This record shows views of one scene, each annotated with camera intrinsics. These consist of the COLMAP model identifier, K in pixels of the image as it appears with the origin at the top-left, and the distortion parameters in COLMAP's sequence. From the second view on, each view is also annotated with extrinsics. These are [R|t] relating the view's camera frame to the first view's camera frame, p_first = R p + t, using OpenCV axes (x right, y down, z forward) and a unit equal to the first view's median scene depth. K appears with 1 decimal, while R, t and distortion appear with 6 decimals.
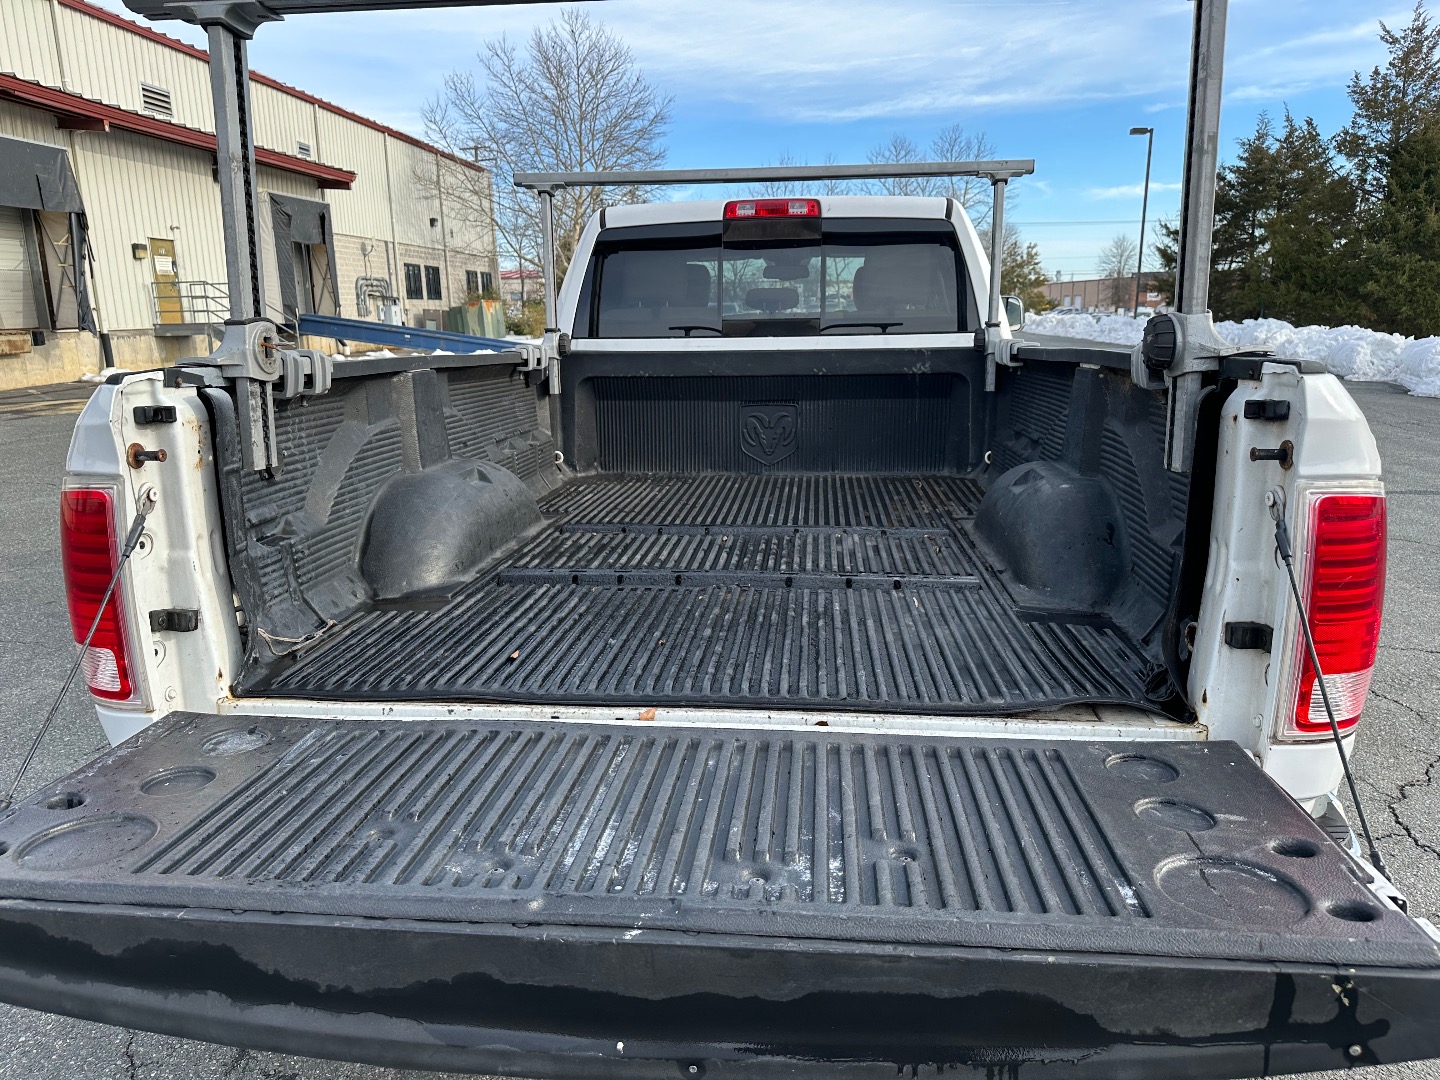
lens RADIAL K [[1024.6, 0, 716.9], [0, 1024.6, 538.0], [0, 0, 1]] dist [0.038447, -0.037890]
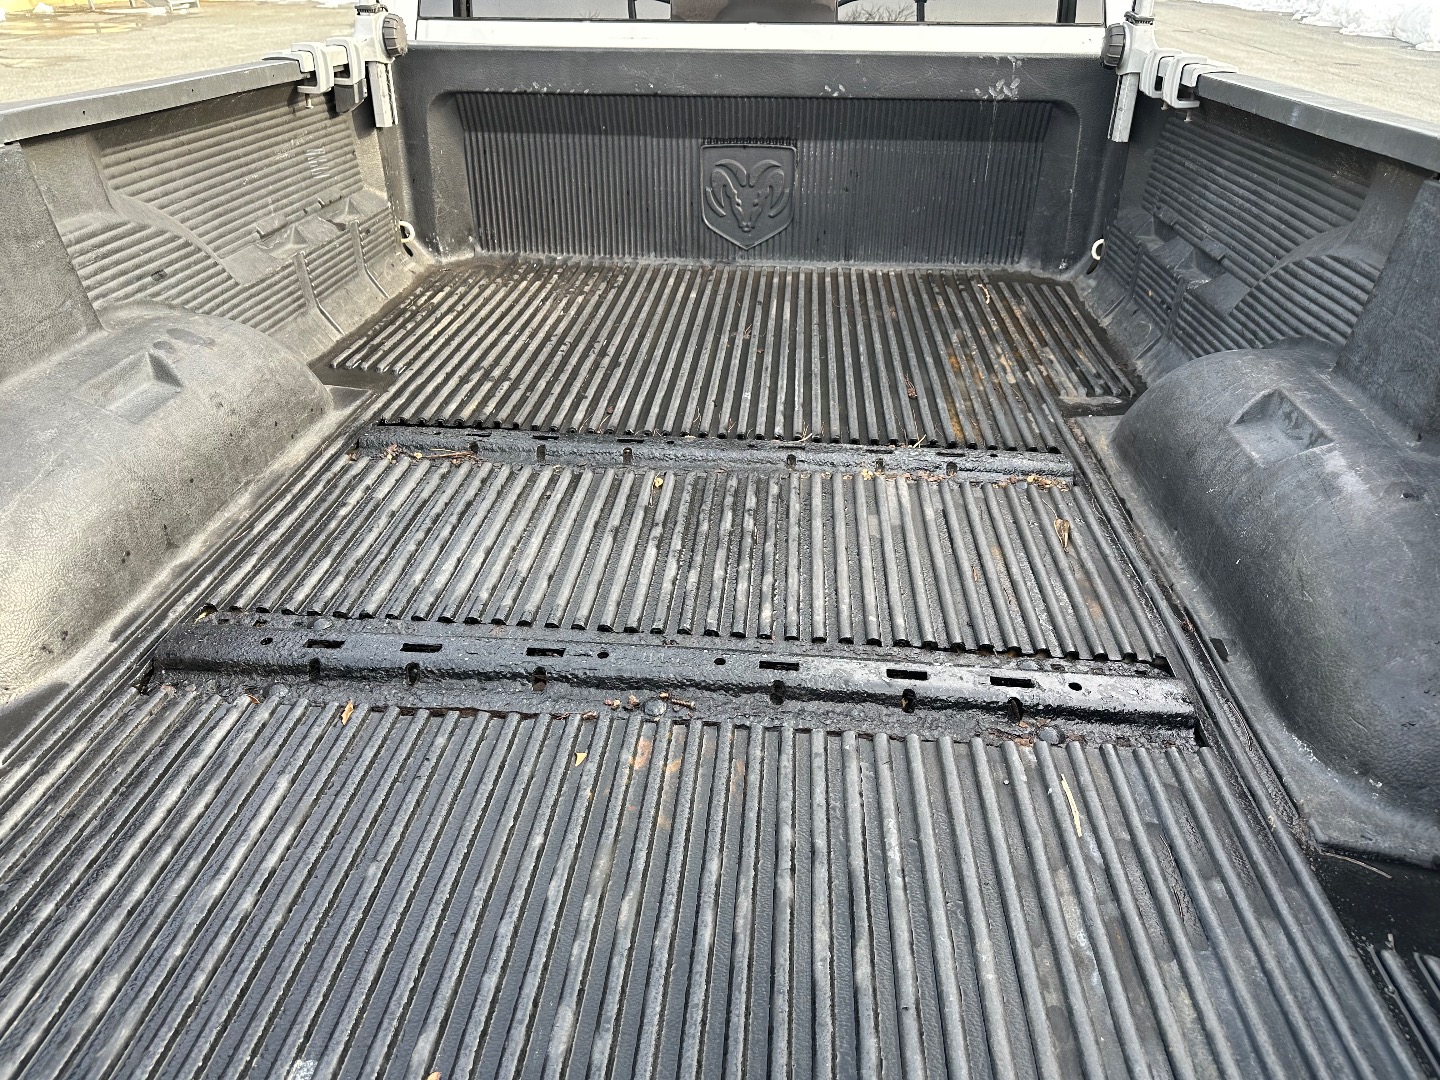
lens RADIAL K [[1024.6, 0, 729.0], [0, 1024.6, 516.4], [0, 0, 1]] dist [0.038447, -0.037890]
pose [[0.999346, 0.005728, 0.035702, 0.019307], [-0.016018, 0.955330, 0.295108, -0.105889], [-0.032417, -0.295487, 0.954797, 0.365672]]
